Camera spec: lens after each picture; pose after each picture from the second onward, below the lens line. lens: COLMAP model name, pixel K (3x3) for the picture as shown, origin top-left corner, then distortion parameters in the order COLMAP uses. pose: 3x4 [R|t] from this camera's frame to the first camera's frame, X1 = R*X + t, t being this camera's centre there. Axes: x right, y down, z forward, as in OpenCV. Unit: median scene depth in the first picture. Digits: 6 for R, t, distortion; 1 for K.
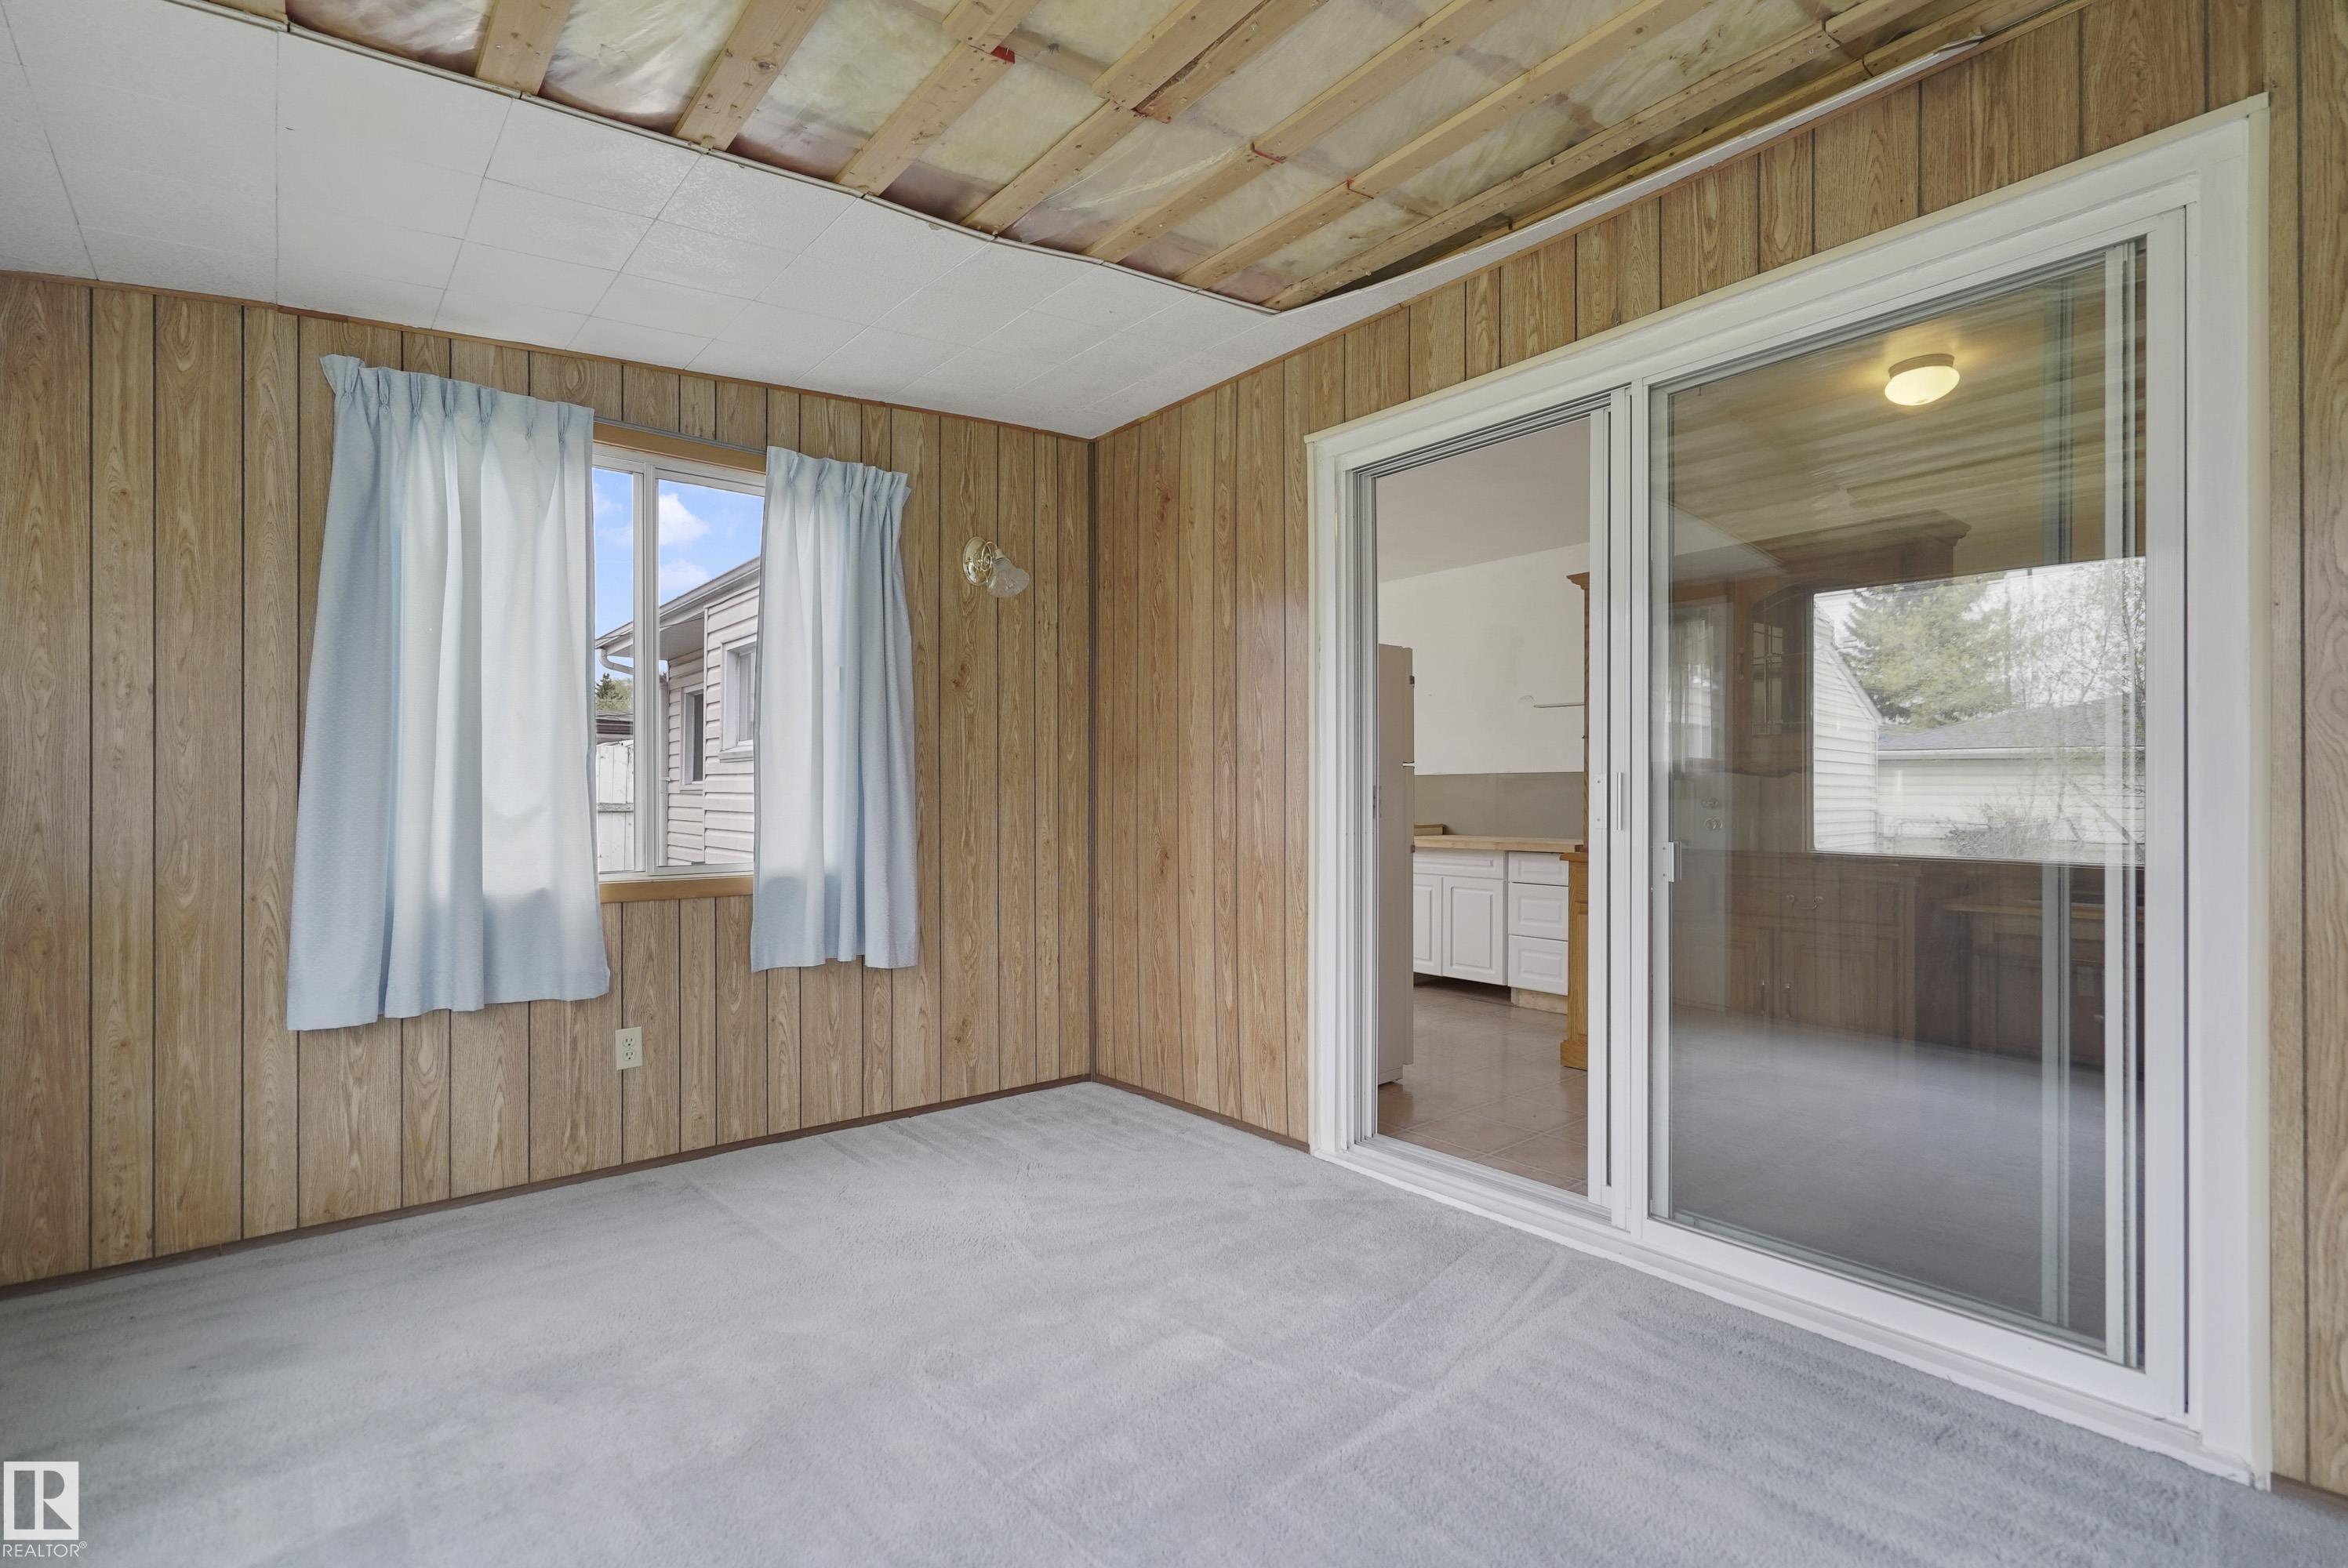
lens RADIAL K [[1073.4, 0, 1161.4], [0, 1073.4, 787.8], [0, 0, 1]] dist [-0.001307, 0.000439]
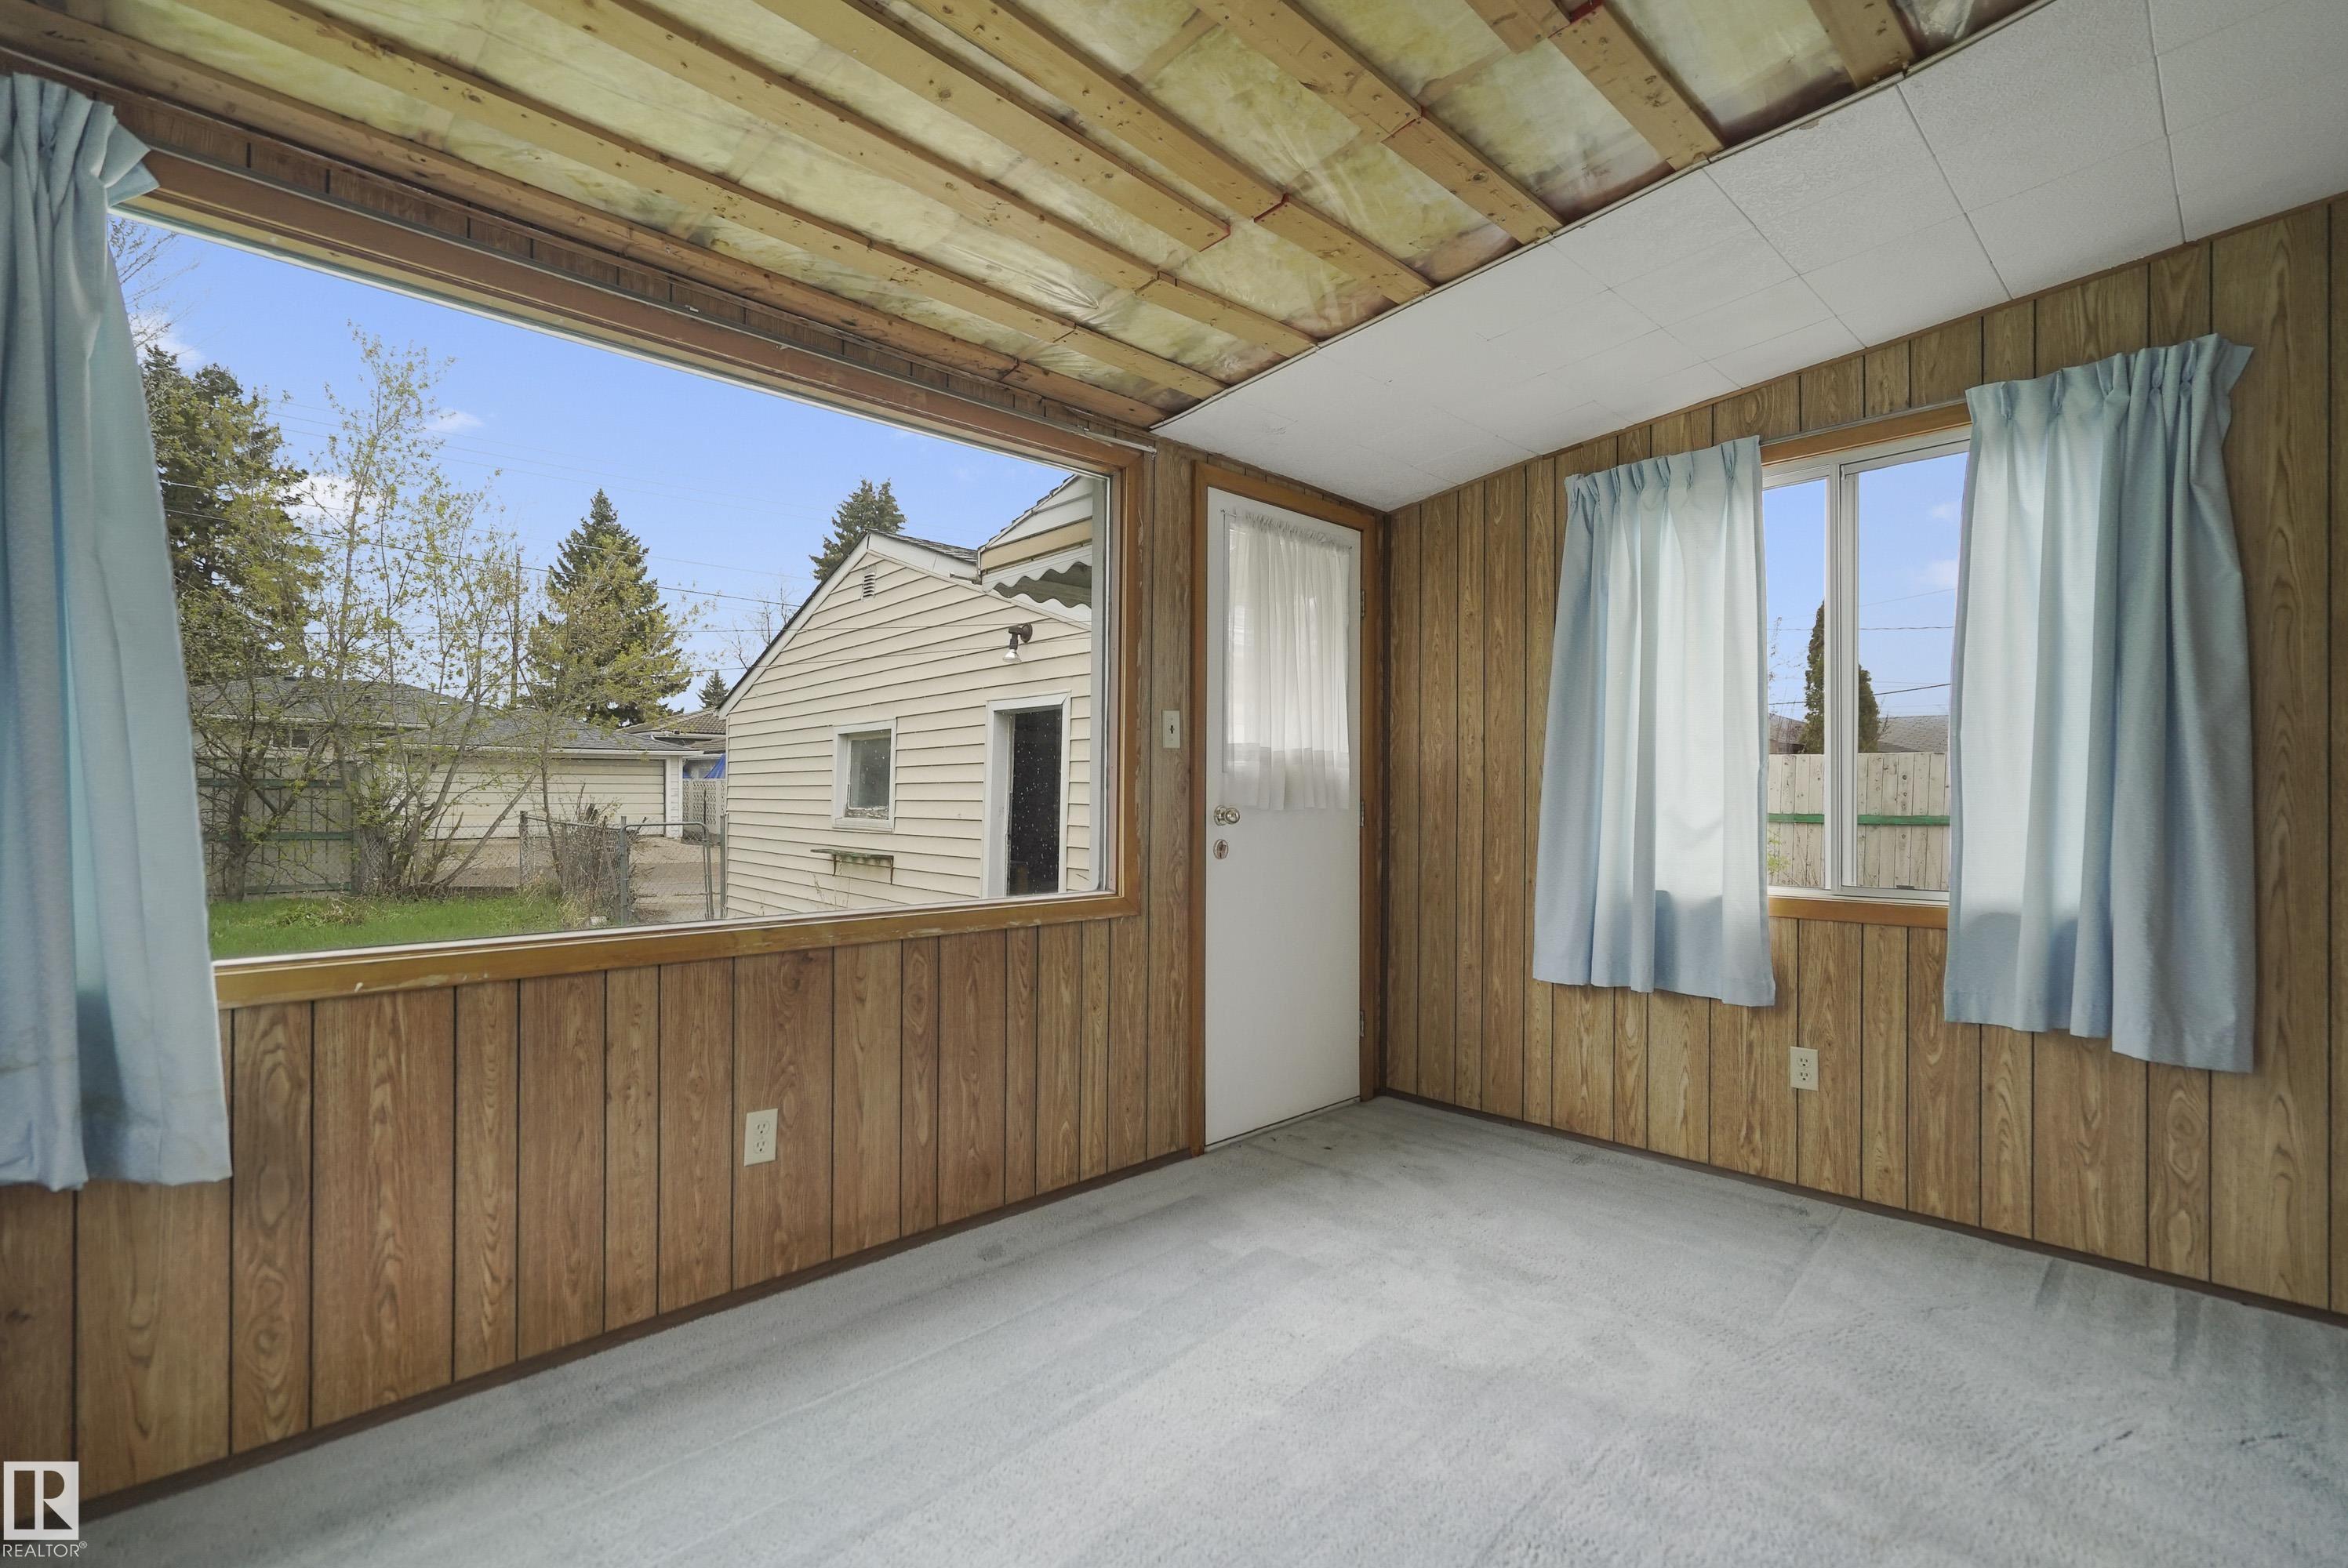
lens RADIAL K [[1062.7, 0, 1161.1], [0, 1062.7, 798.2], [0, 0, 1]] dist [-0.000140, 0.000385]
pose [[0.087323, -0.008948, -0.996140, 0.431658], [-0.004539, 0.999946, -0.009381, 0.007716], [0.996170, 0.005340, 0.087277, 0.337678]]
